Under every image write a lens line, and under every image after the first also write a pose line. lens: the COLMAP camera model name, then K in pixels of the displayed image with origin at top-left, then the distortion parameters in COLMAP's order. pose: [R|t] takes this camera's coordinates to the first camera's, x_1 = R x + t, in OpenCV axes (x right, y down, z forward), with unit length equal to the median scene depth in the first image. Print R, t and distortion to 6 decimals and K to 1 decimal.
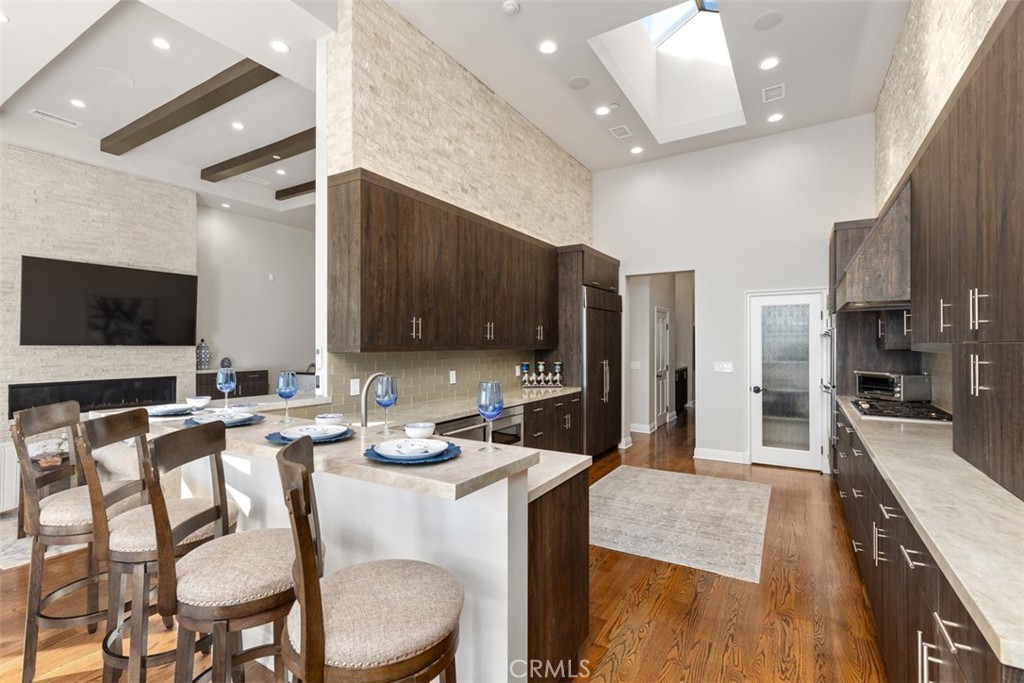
lens RADIAL K [[463.1, 0, 508.6], [0, 463.1, 342.5], [0, 0, 1]] dist [0.003661, 0.001102]
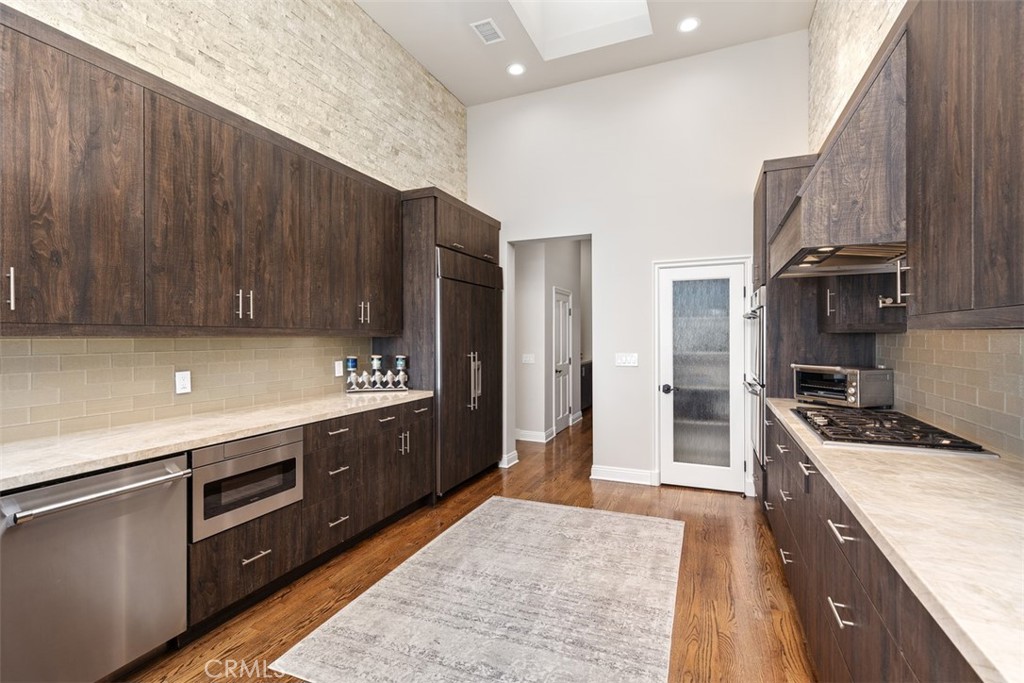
lens RADIAL K [[466.2, 0, 509.4], [0, 466.2, 338.4], [0, 0, 1]] dist [-0.001541, 0.000175]
pose [[0.988226, -0.002813, 0.152975, 0.180709], [0.001942, 0.999981, 0.005841, 0.014583], [-0.152988, -0.005475, 0.988213, 0.313355]]
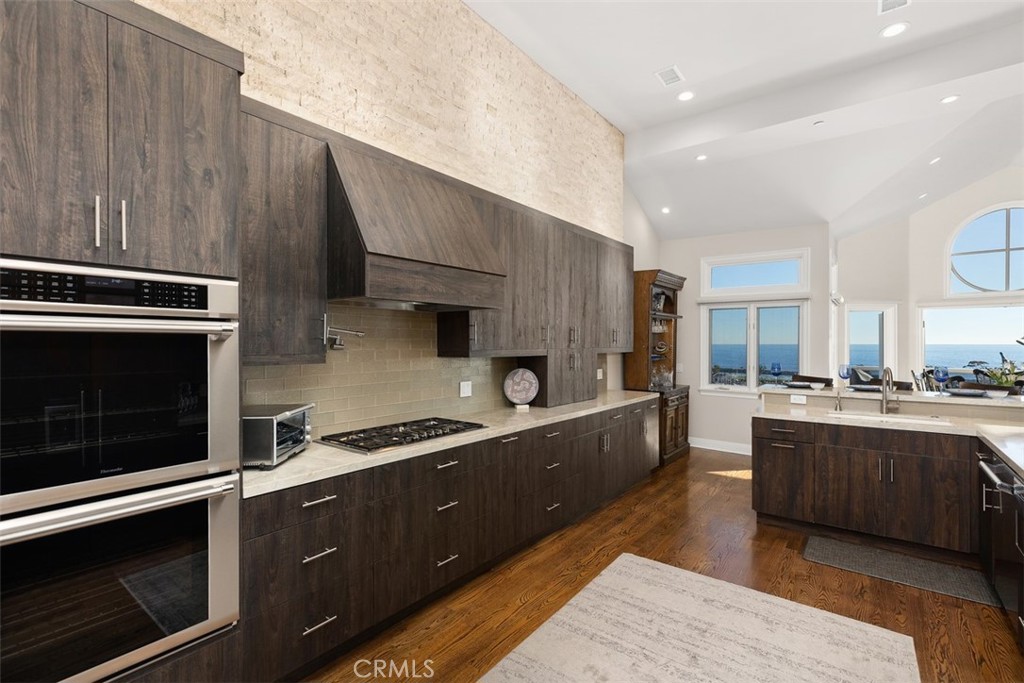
lens RADIAL K [[463.1, 0, 508.6], [0, 463.1, 342.5], [0, 0, 1]] dist [0.003661, 0.001102]
pose [[-0.994231, 0.001140, 0.107254, 0.403061], [0.000655, 0.999989, -0.004559, -0.007437], [-0.107258, -0.004463, -0.994221, 1.277498]]
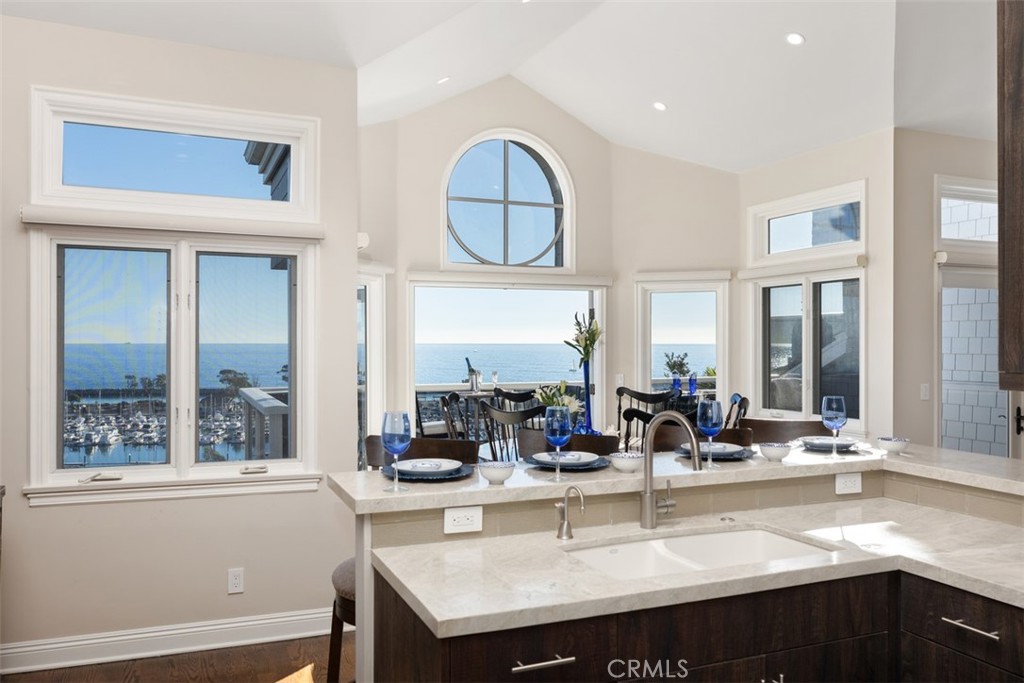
lens RADIAL K [[792.6, 0, 508.6], [0, 792.6, 341.0], [0, 0, 1]] dist [-0.002882, 0.000077]
pose [[-0.579748, -0.000708, -0.814796, 0.336664], [0.001416, 0.999997, -0.001876, -0.014568], [0.814795, -0.002241, -0.579745, 0.650942]]
